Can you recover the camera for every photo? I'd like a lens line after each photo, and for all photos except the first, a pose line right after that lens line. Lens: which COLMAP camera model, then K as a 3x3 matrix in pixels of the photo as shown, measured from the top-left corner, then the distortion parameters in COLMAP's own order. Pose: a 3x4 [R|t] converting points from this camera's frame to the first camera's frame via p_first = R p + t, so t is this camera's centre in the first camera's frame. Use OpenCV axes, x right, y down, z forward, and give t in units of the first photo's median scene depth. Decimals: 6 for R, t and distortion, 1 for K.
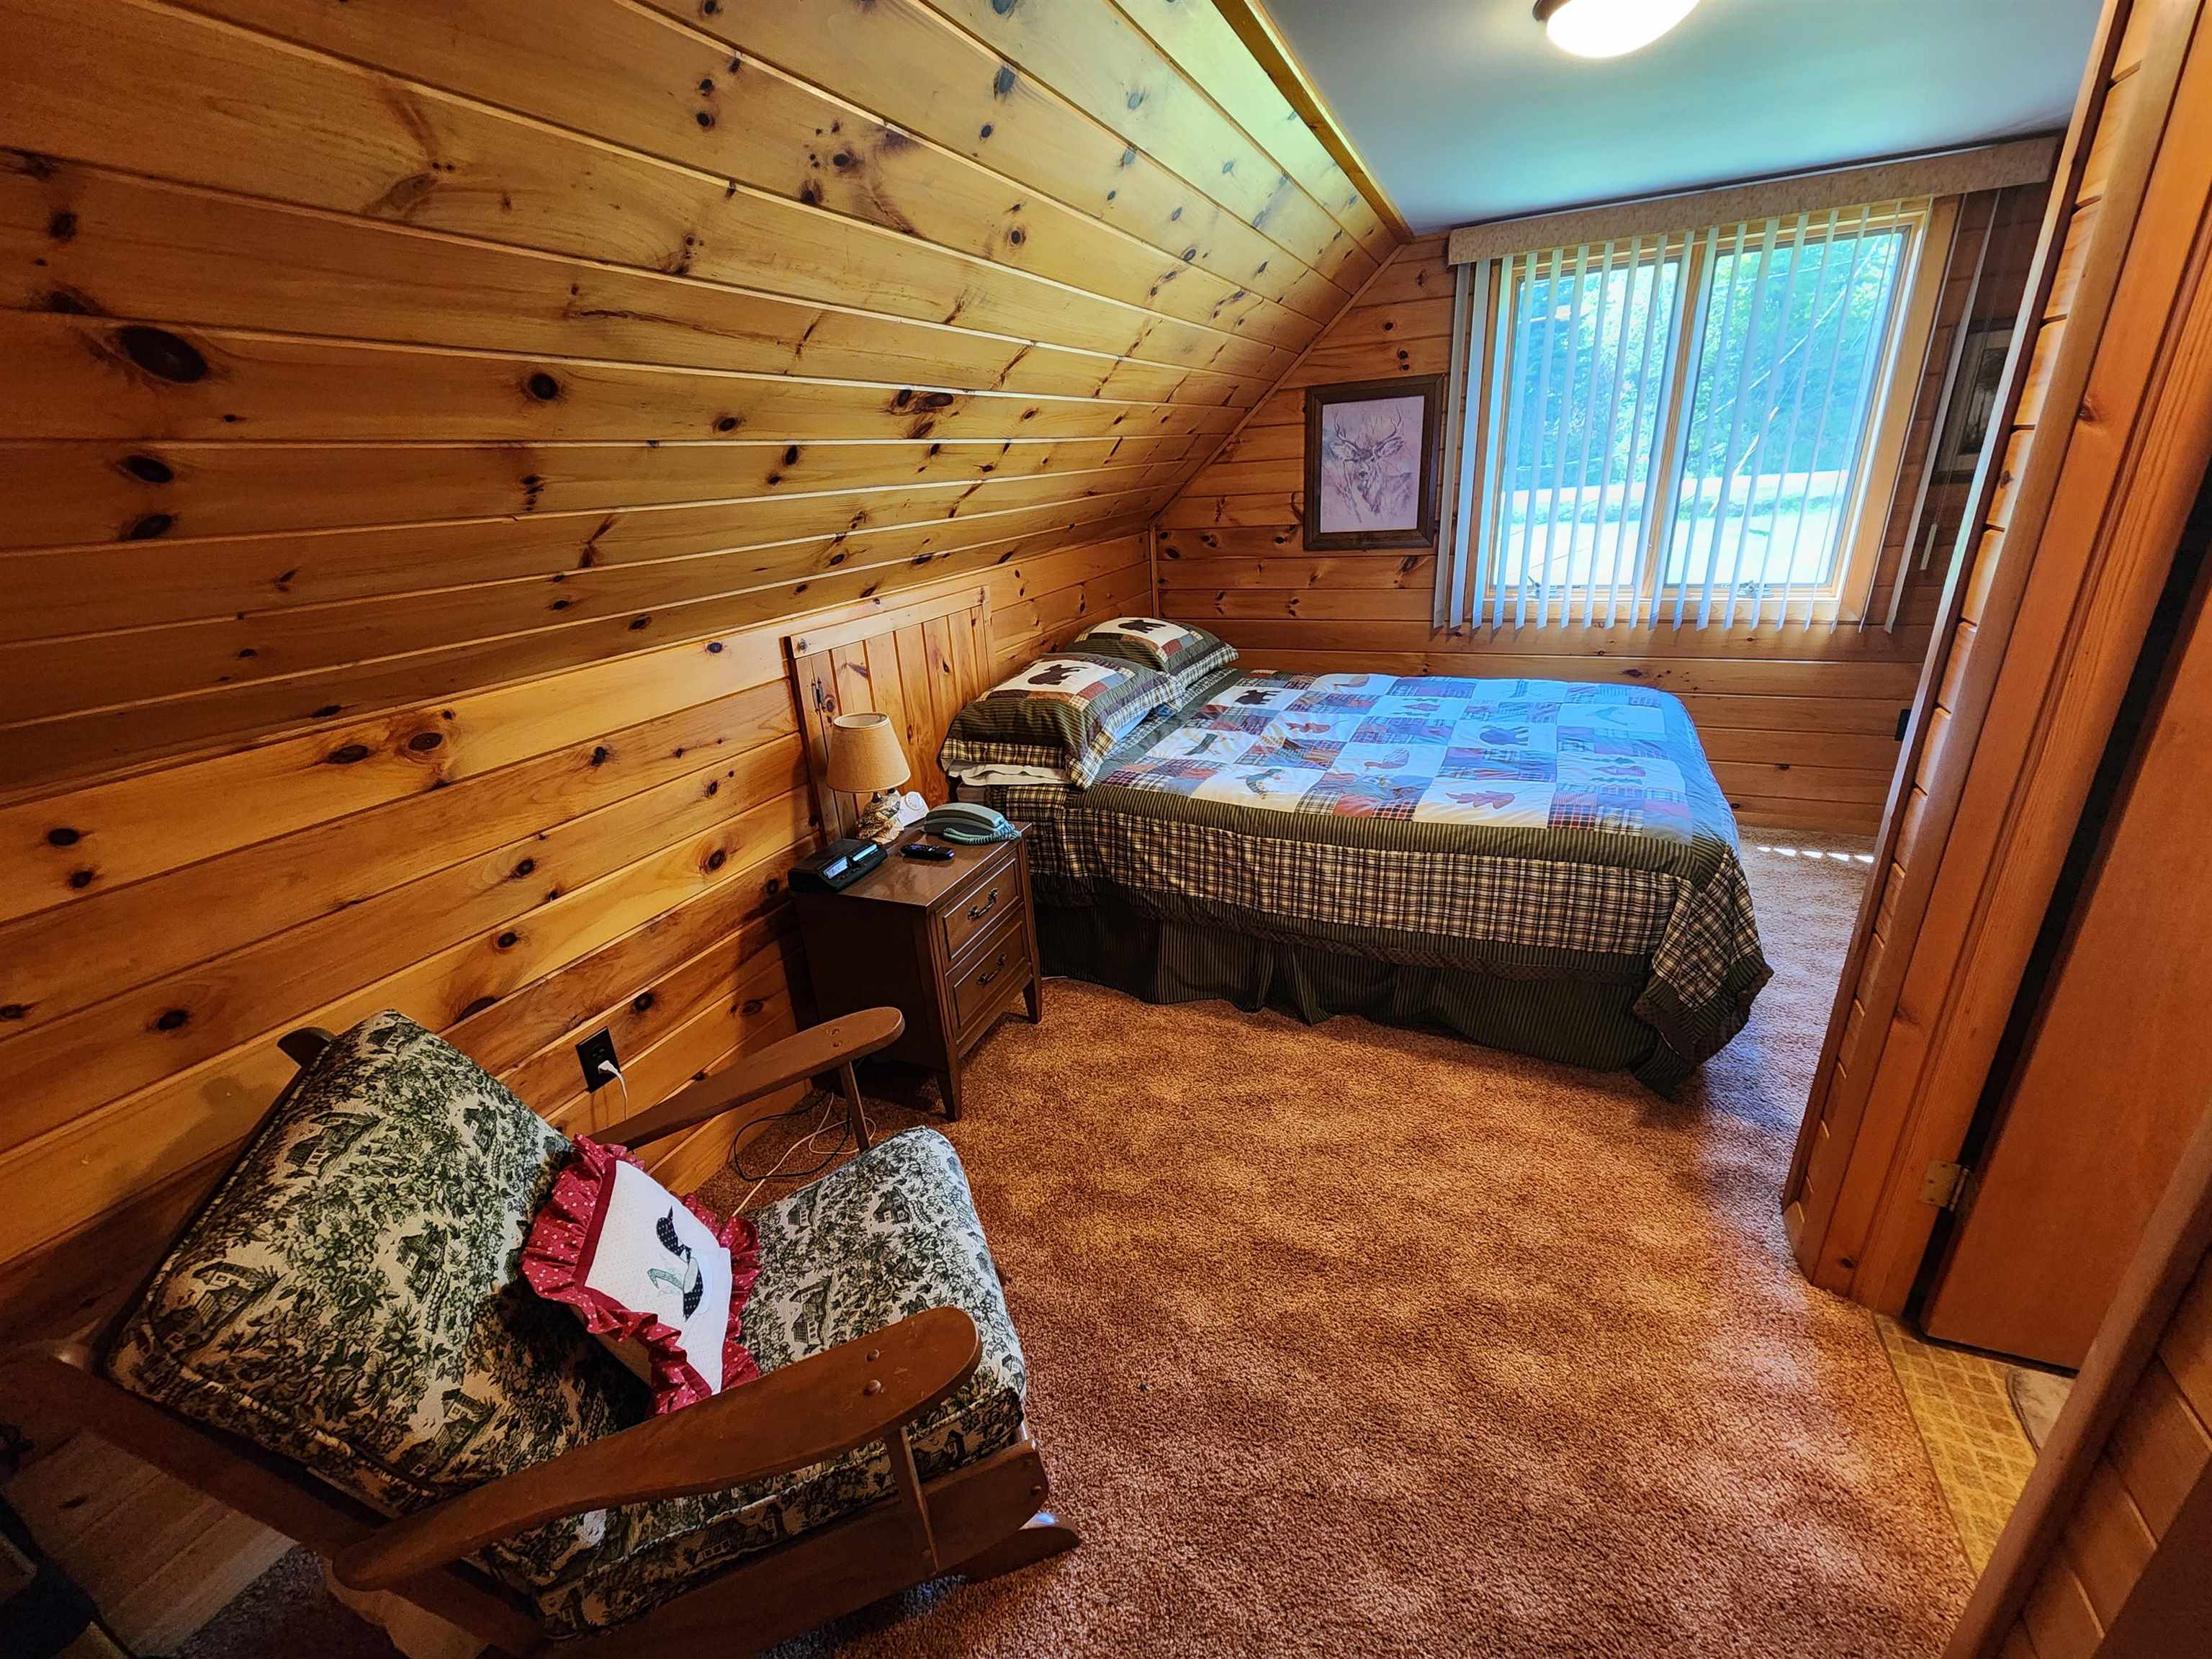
lens RADIAL K [[909.7, 0, 1106.4], [0, 909.7, 831.7], [0, 0, 1]] dist [-0.003341, 0.000783]
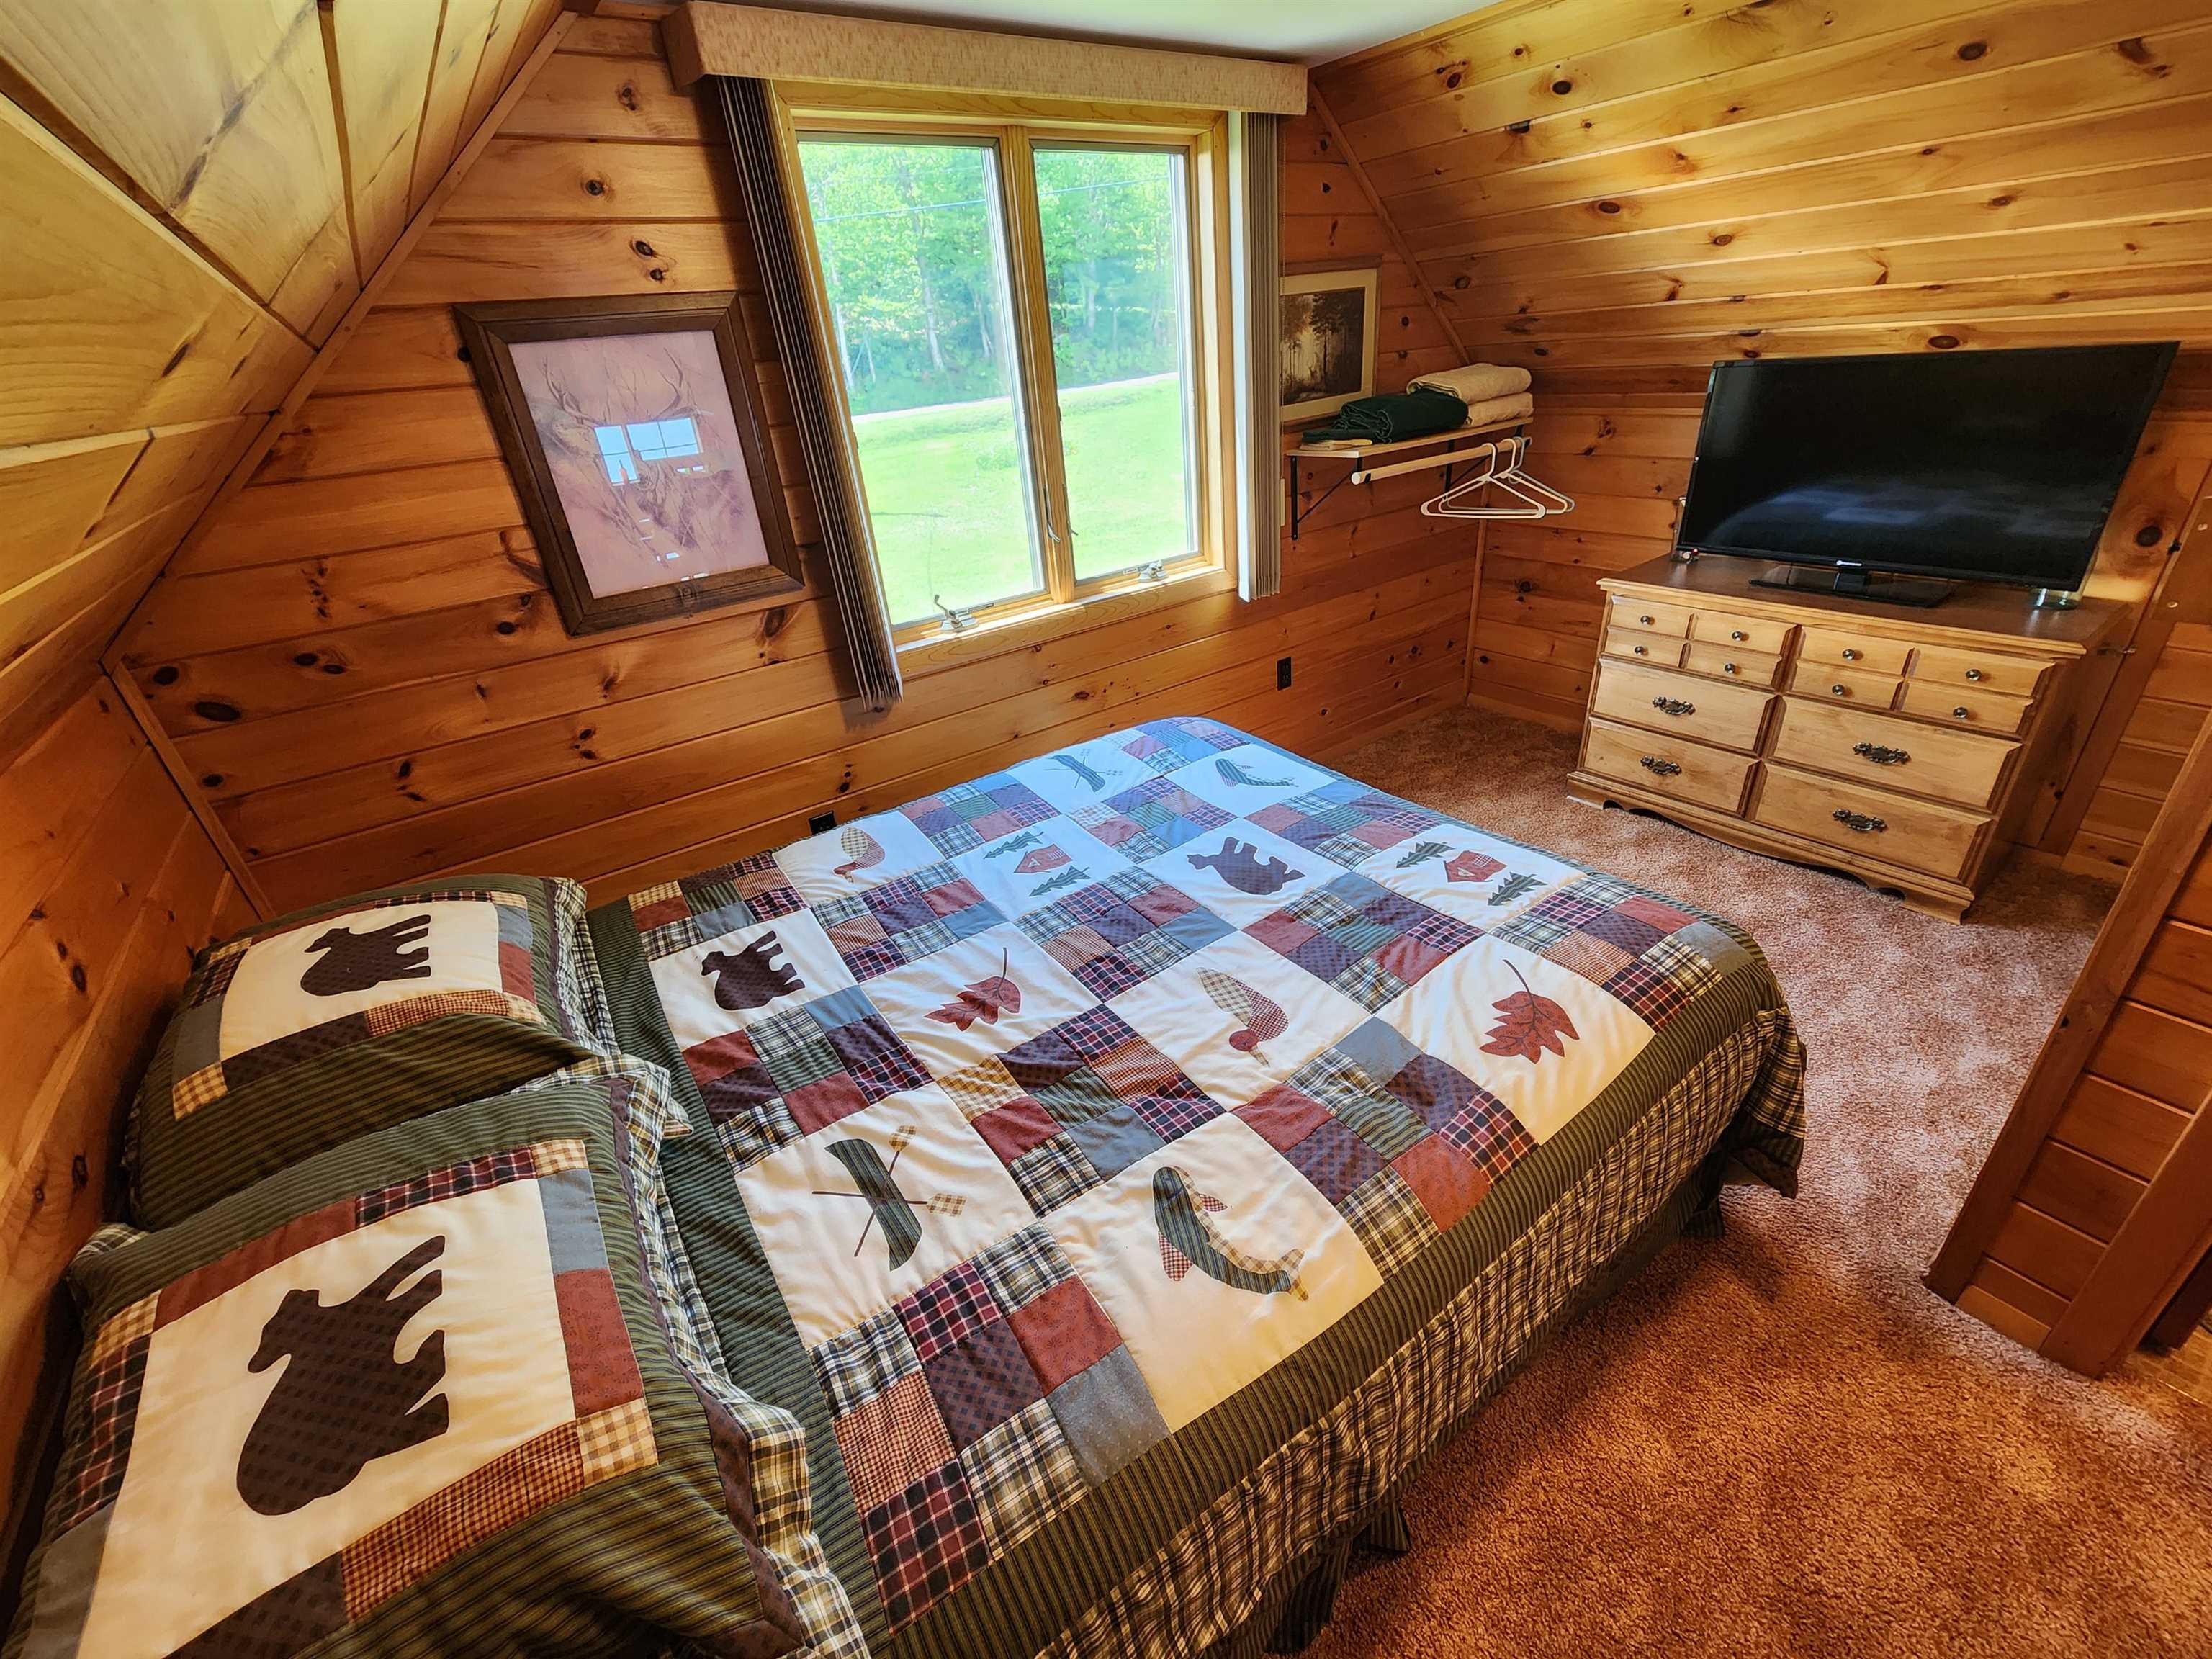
lens RADIAL K [[909.7, 0, 1113.1], [0, 909.7, 825.7], [0, 0, 1]] dist [-0.003341, 0.000783]
pose [[0.500560, -0.384858, 0.775451, -0.082518], [0.366784, 0.905660, 0.212719, -0.268945], [-0.784161, 0.177944, 0.594497, 0.610680]]
